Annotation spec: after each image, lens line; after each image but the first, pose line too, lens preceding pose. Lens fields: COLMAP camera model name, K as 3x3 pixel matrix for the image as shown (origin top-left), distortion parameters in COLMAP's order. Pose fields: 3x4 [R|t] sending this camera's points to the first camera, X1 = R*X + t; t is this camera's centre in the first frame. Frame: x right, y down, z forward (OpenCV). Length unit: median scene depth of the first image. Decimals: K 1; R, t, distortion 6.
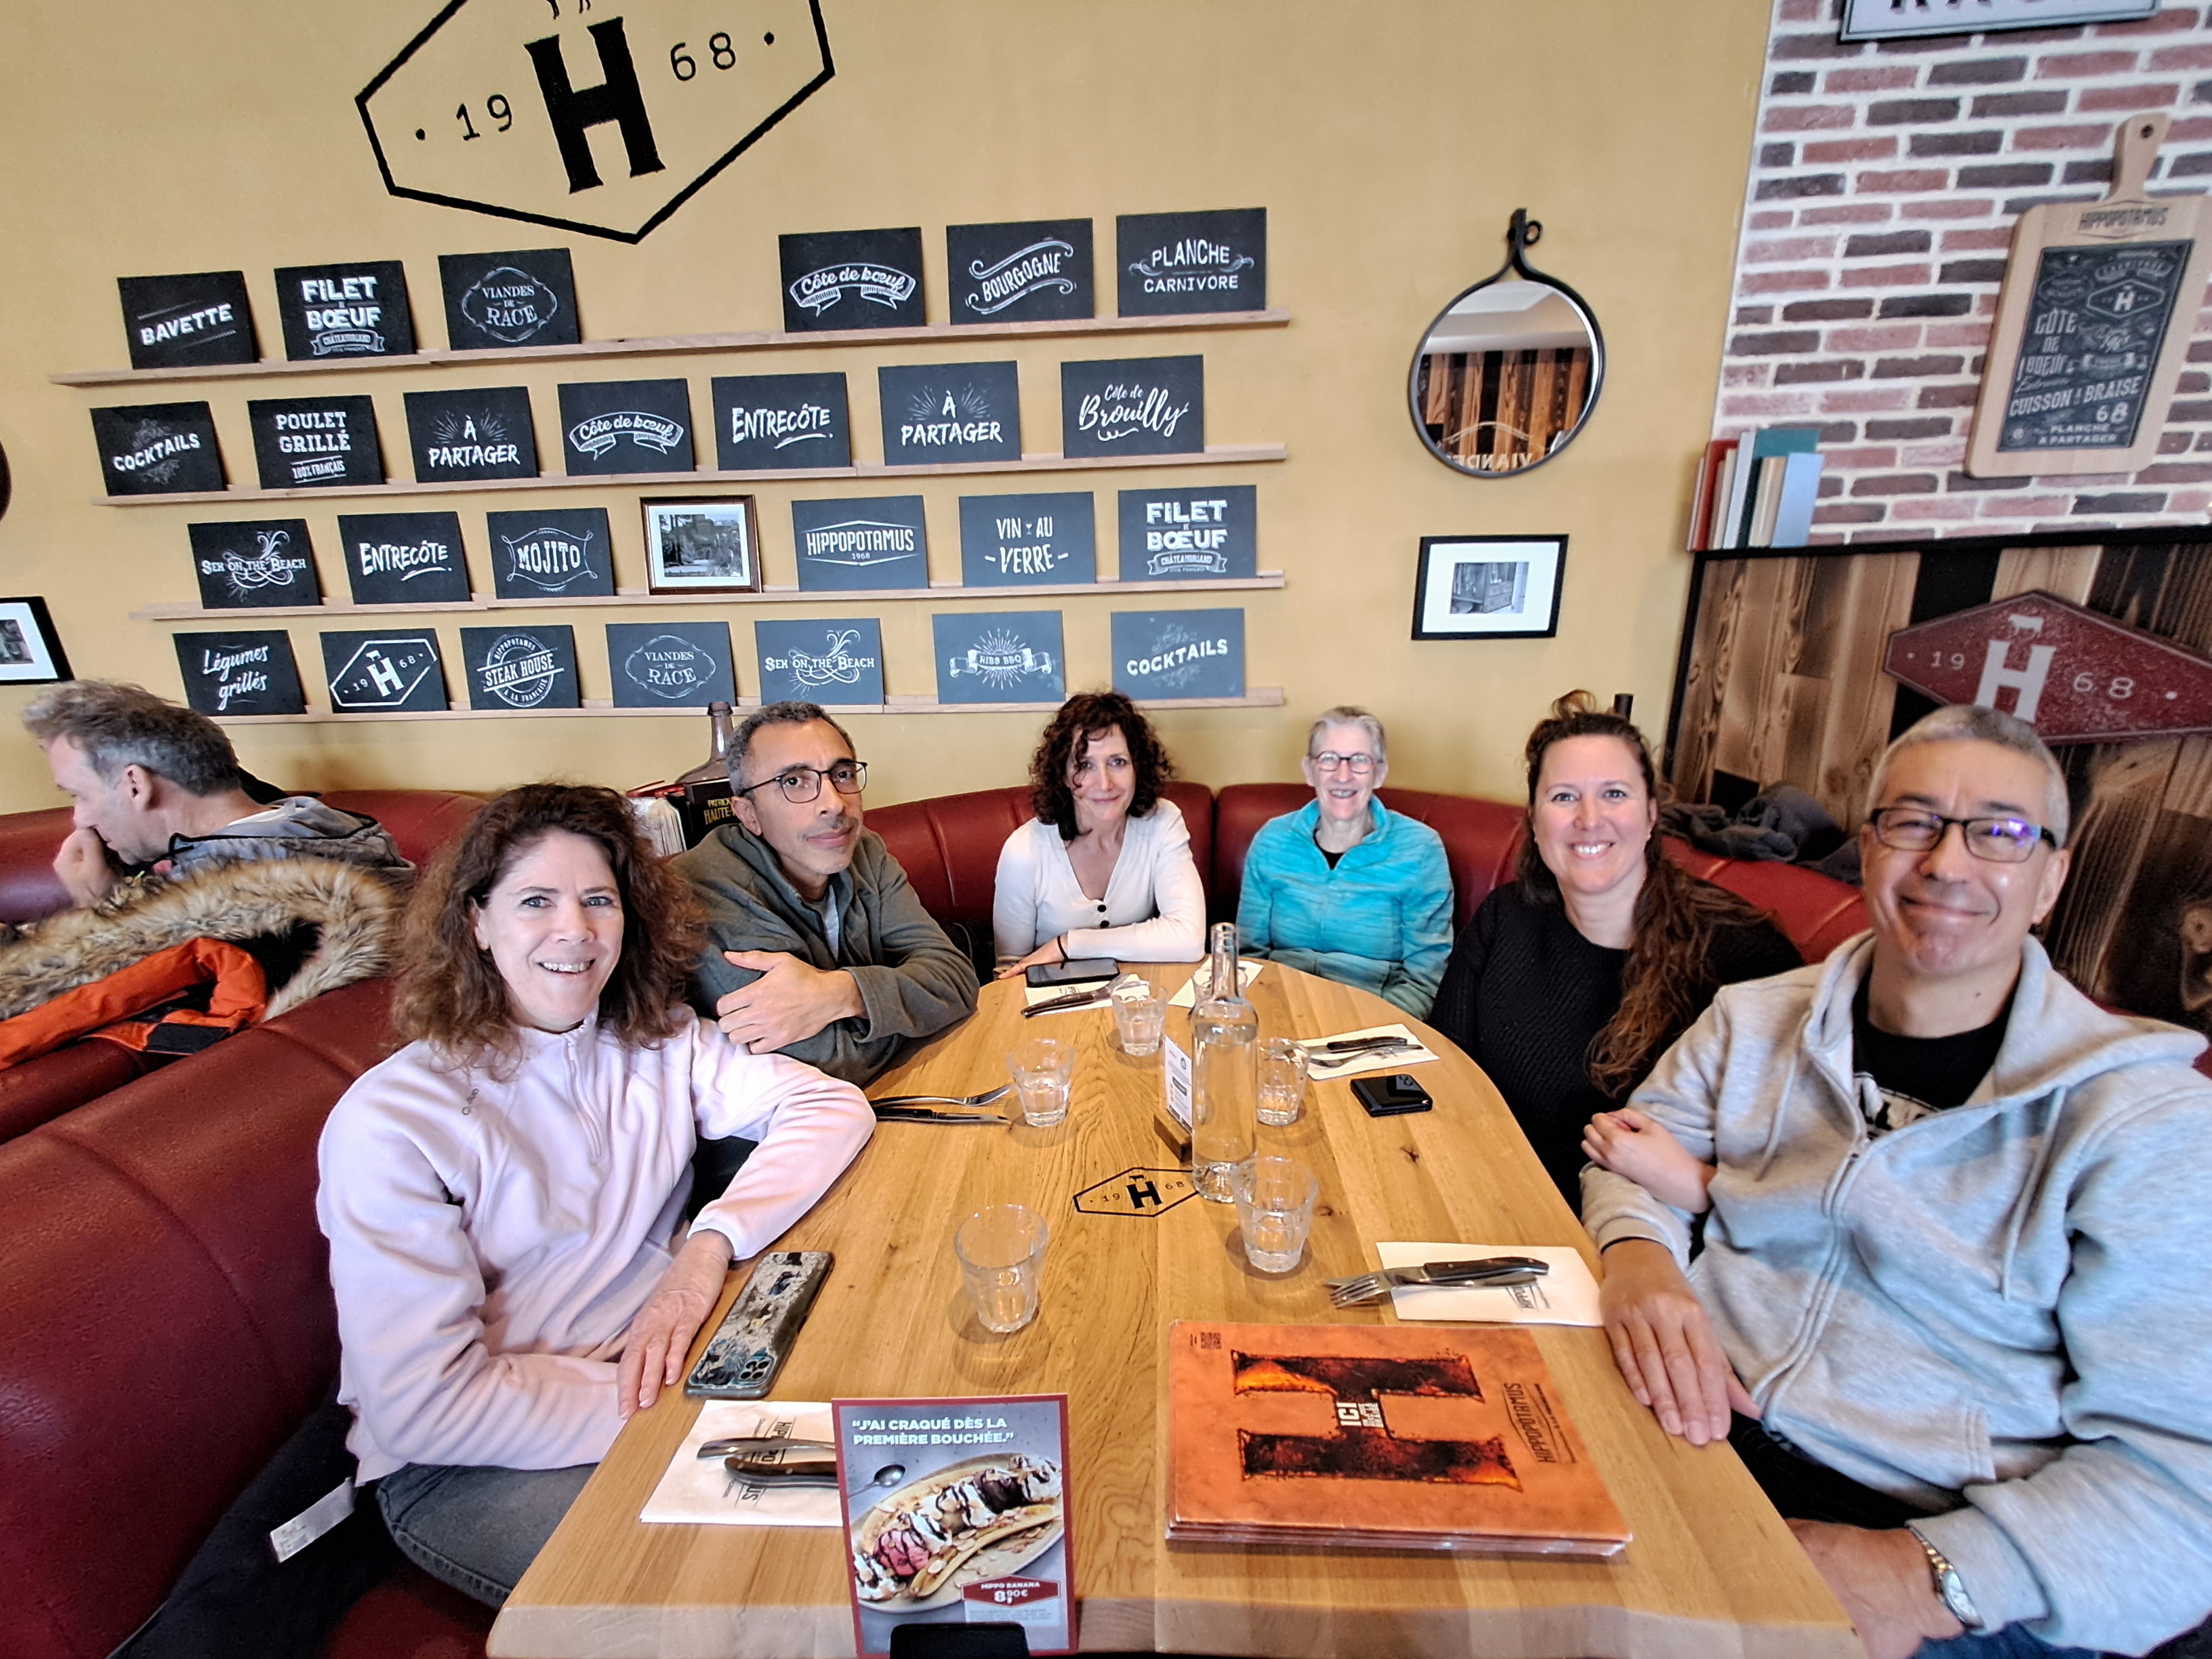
lens RADIAL K [[885.3, 0, 1083.8], [0, 885.3, 834.9], [0, 0, 1]] dist [0.005638, -0.004760]
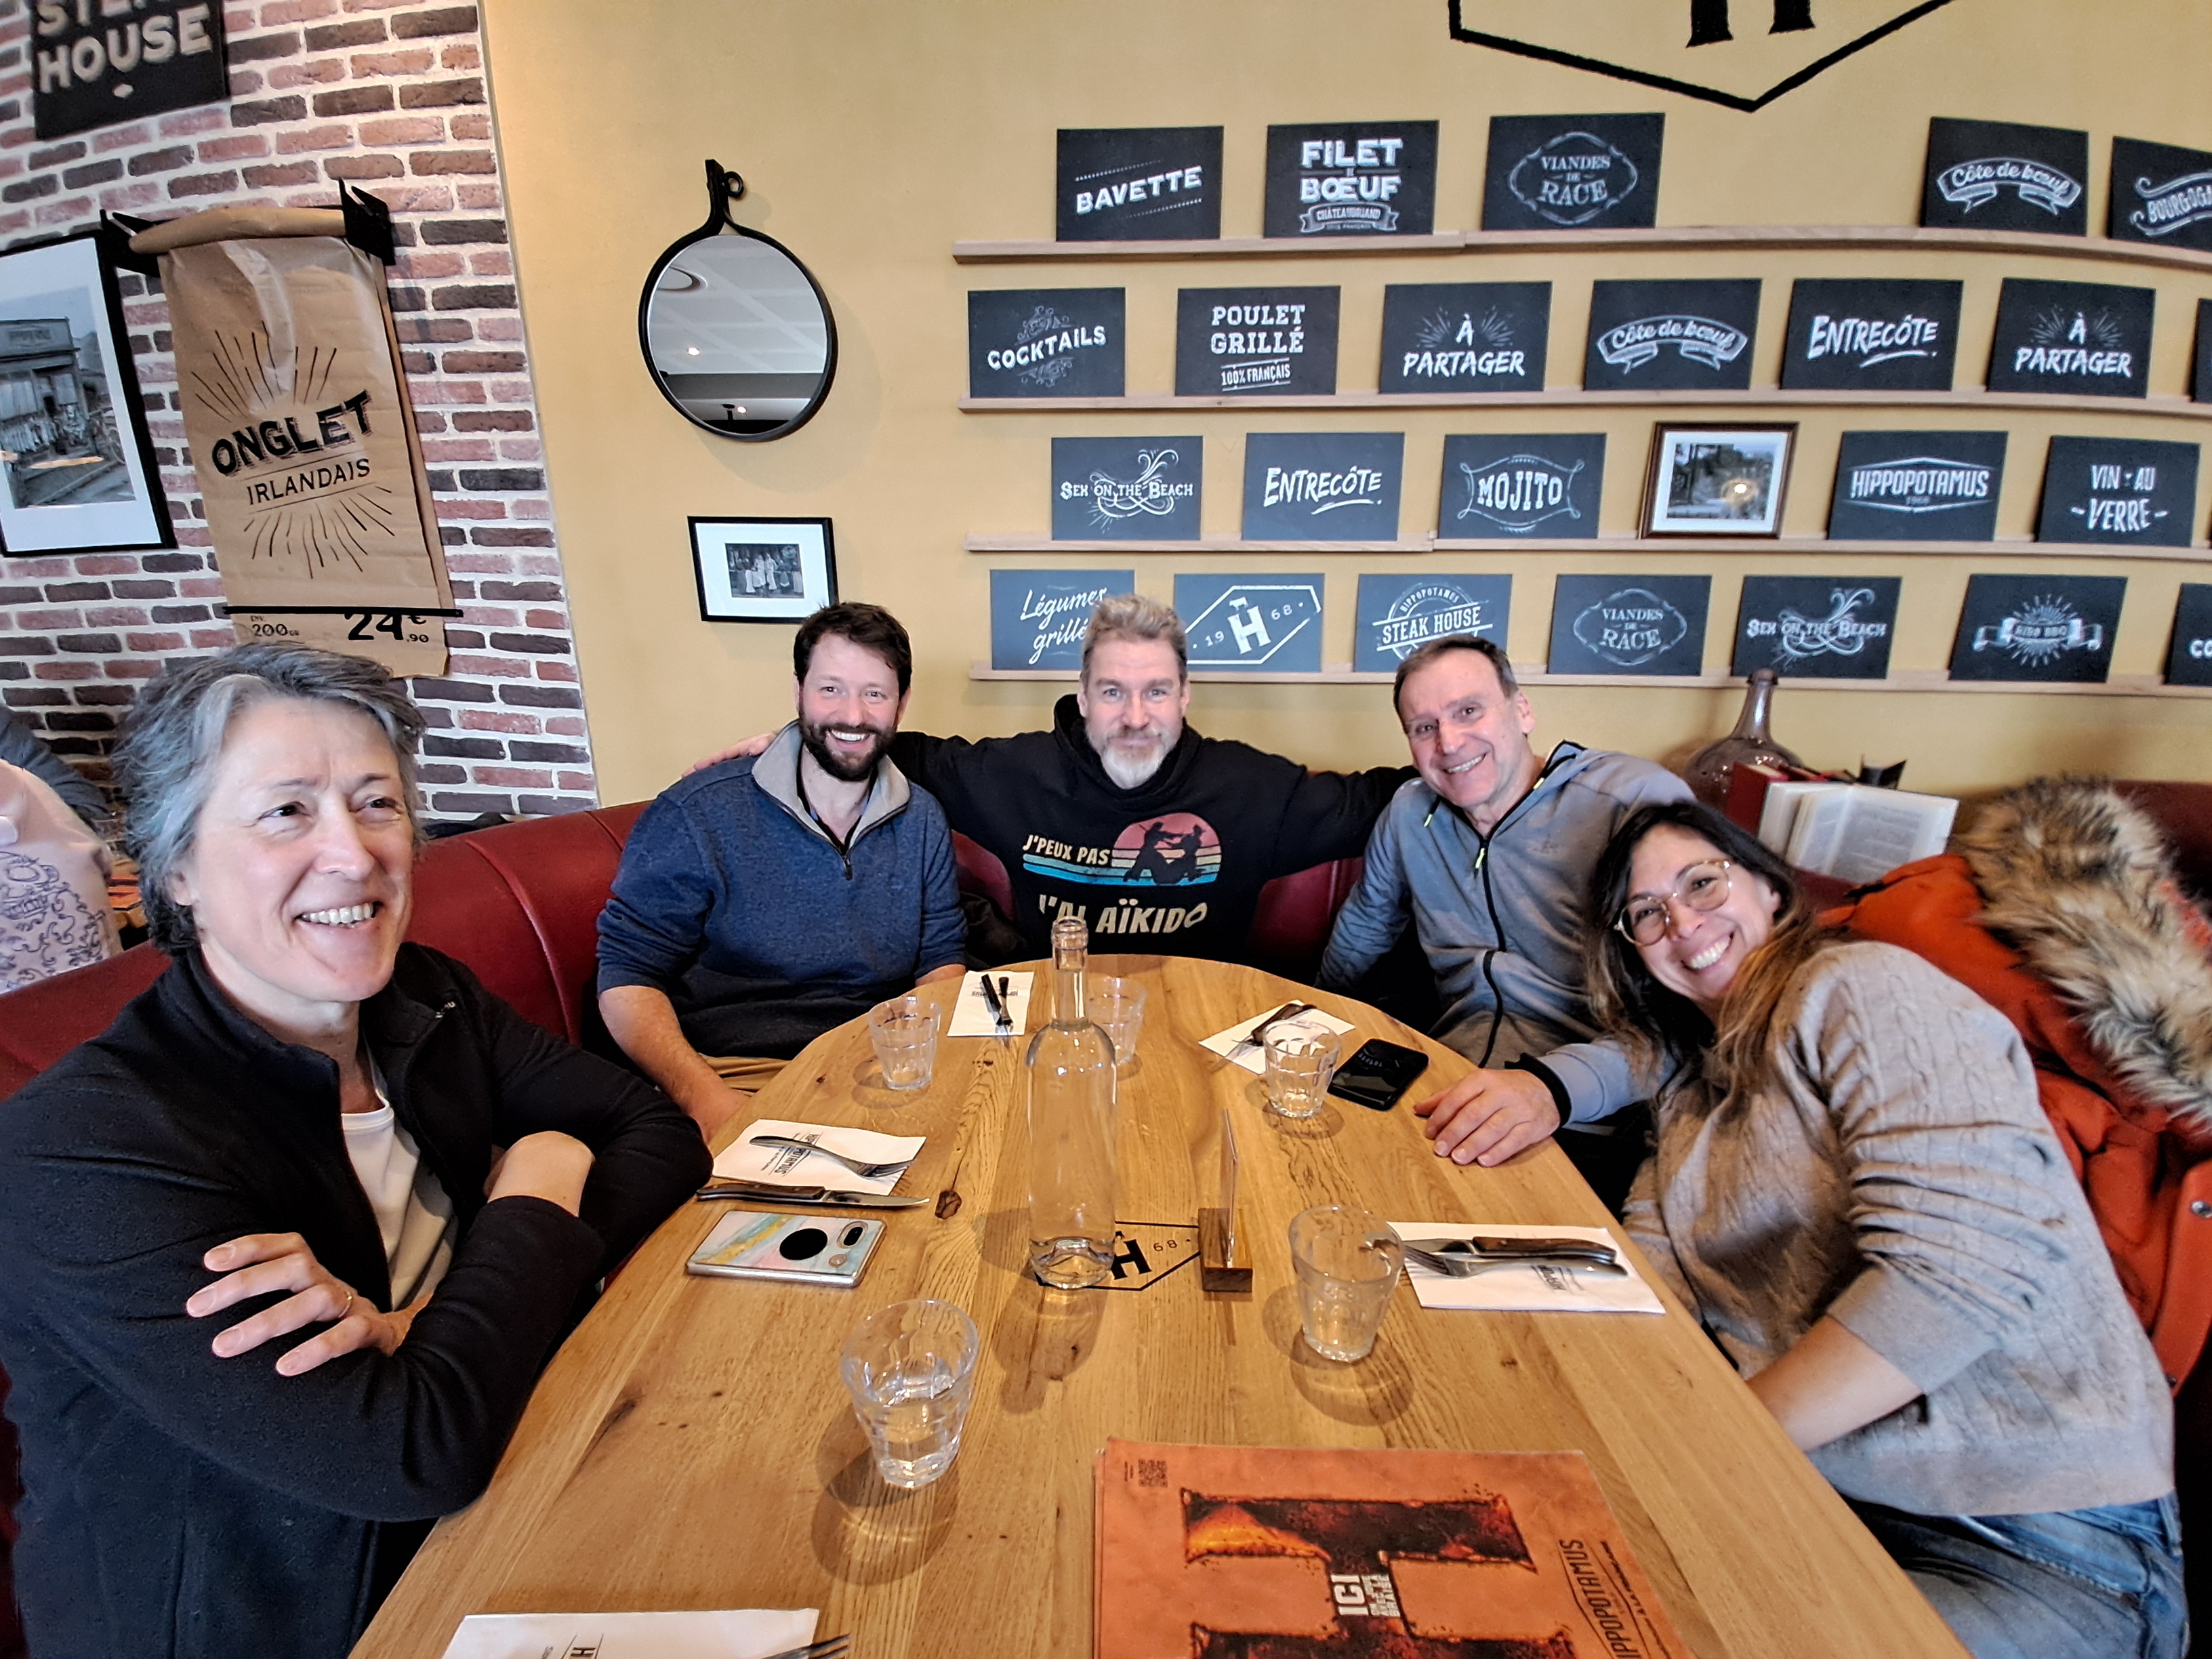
lens RADIAL K [[885.3, 0, 1083.1], [0, 885.3, 849.6], [0, 0, 1]] dist [0.005638, -0.004760]
pose [[0.999373, 0.032110, 0.014896, -1.041573], [-0.031953, 0.999432, -0.010667, 0.050227], [-0.015230, 0.010185, 0.999832, 0.173978]]
